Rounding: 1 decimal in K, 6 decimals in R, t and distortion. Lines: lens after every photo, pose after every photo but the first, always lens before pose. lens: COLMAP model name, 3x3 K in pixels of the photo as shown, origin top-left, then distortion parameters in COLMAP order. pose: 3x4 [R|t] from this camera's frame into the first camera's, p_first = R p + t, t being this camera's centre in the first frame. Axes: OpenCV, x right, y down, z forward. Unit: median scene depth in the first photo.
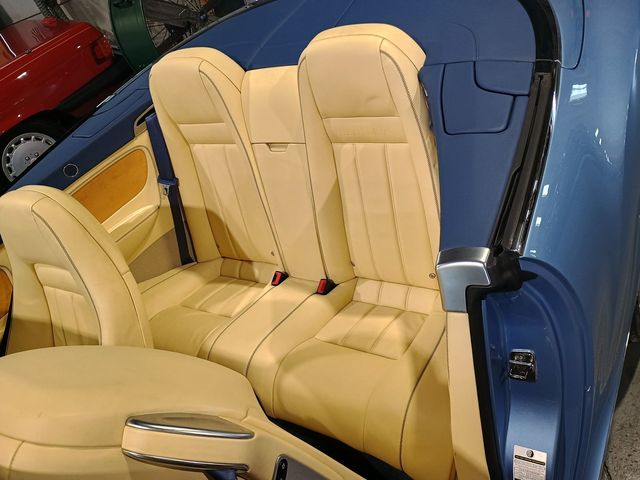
lens RADIAL K [[549.5, 0, 331.2], [0, 549.5, 231.4], [0, 0, 1]] dist [0.071880, -0.087431]
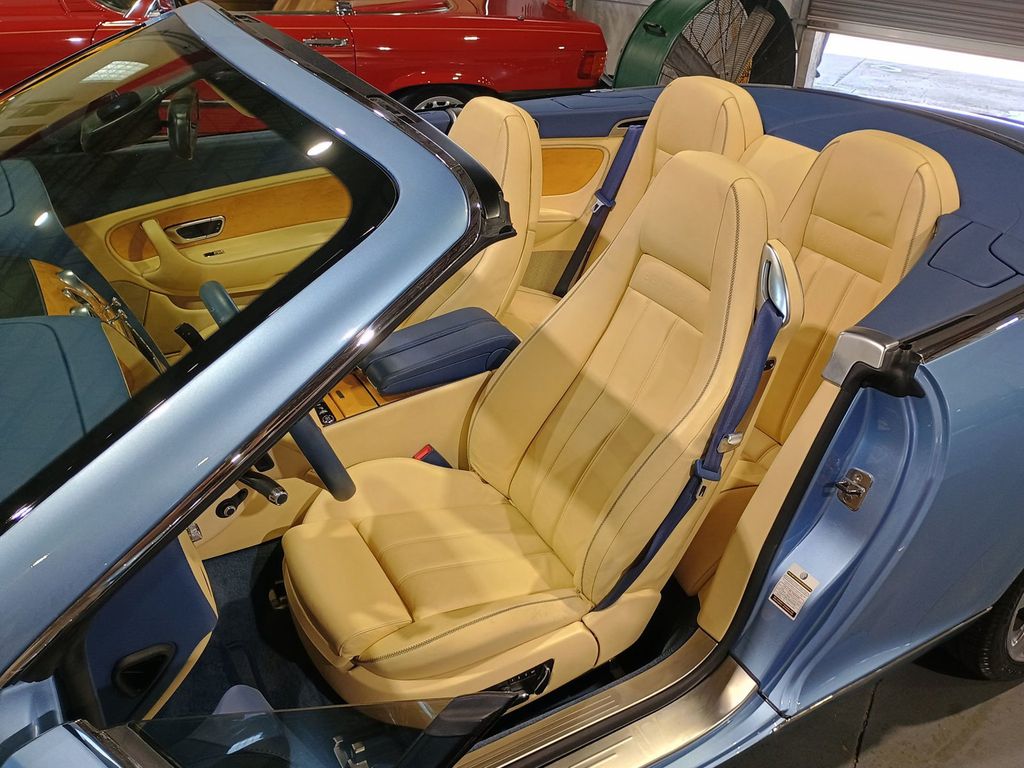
lens RADIAL K [[881.7, 0, 527.5], [0, 881.7, 384.5], [0, 0, 1]] dist [0.058921, -0.066265]
pose [[0.785810, 0.582723, -0.207213, 0.080148], [-0.600720, 0.798834, -0.031621, 0.330839], [0.147102, 0.149325, 0.977785, -0.408025]]
